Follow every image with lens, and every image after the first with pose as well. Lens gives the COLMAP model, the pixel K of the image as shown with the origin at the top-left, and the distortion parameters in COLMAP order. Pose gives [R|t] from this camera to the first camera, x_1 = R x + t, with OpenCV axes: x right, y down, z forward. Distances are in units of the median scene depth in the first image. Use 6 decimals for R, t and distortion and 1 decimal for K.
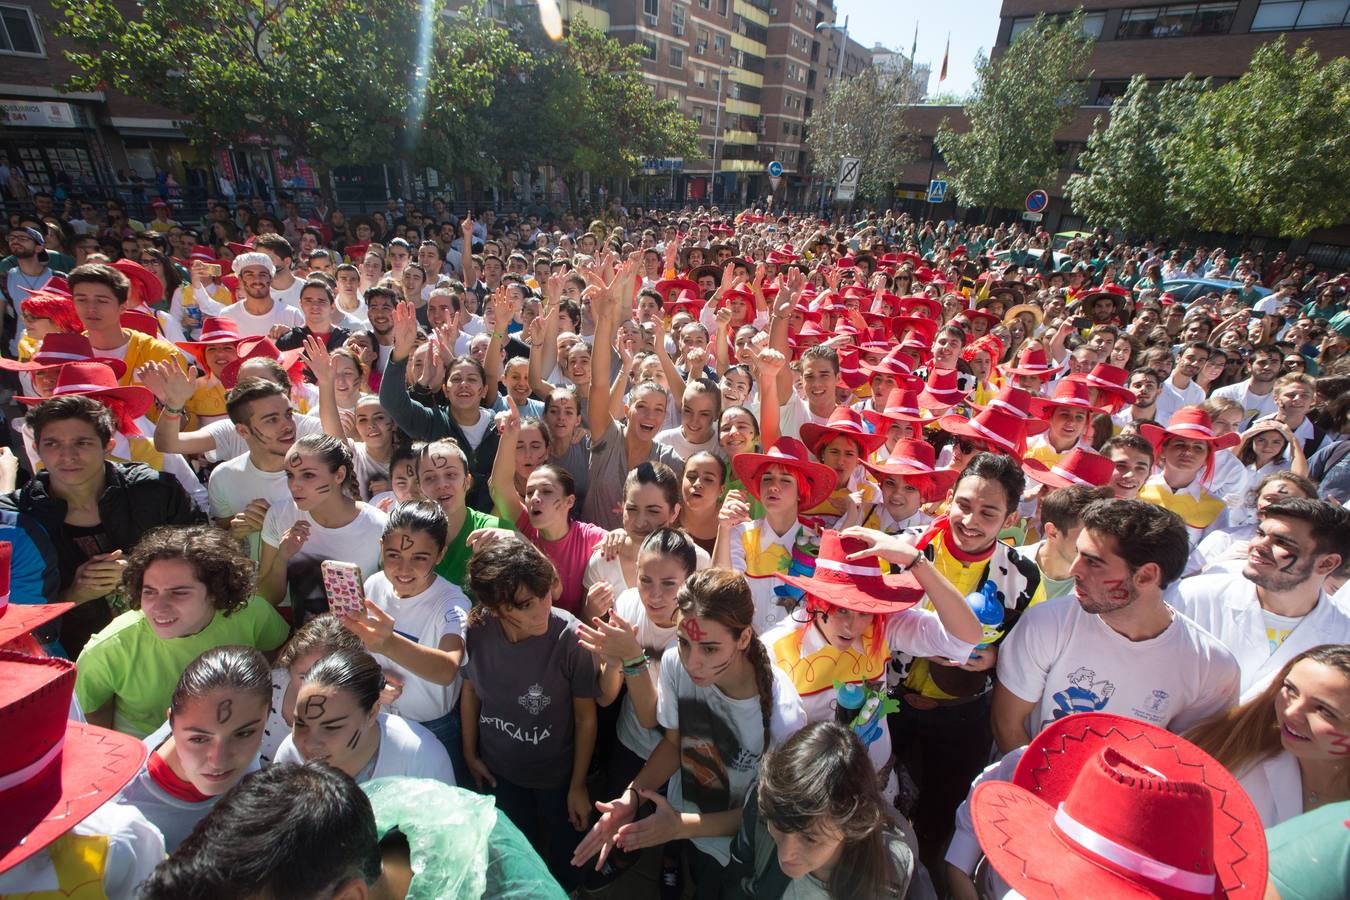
lens RADIAL K [[606.0, 0, 670.4], [0, 606.0, 446.4], [0, 0, 1]] dist [-0.034879, 0.008181]
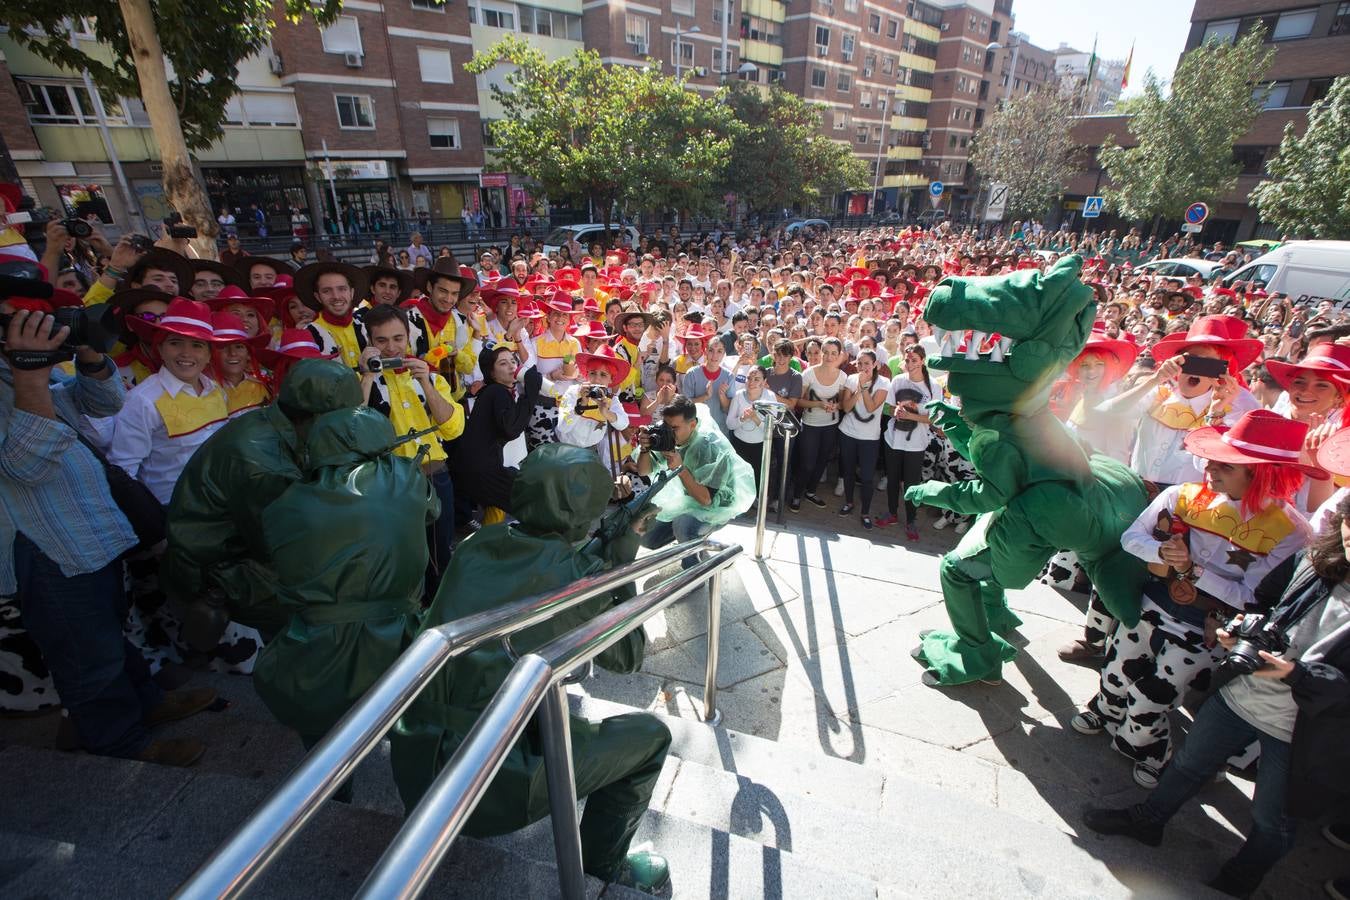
lens RADIAL K [[606.0, 0, 670.4], [0, 606.0, 446.4], [0, 0, 1]] dist [-0.034879, 0.008181]
pose [[0.971359, 0.055368, -0.231077, -0.013099], [-0.060545, 0.998047, -0.015365, 0.038873], [0.229775, 0.028915, 0.972814, -0.117404]]
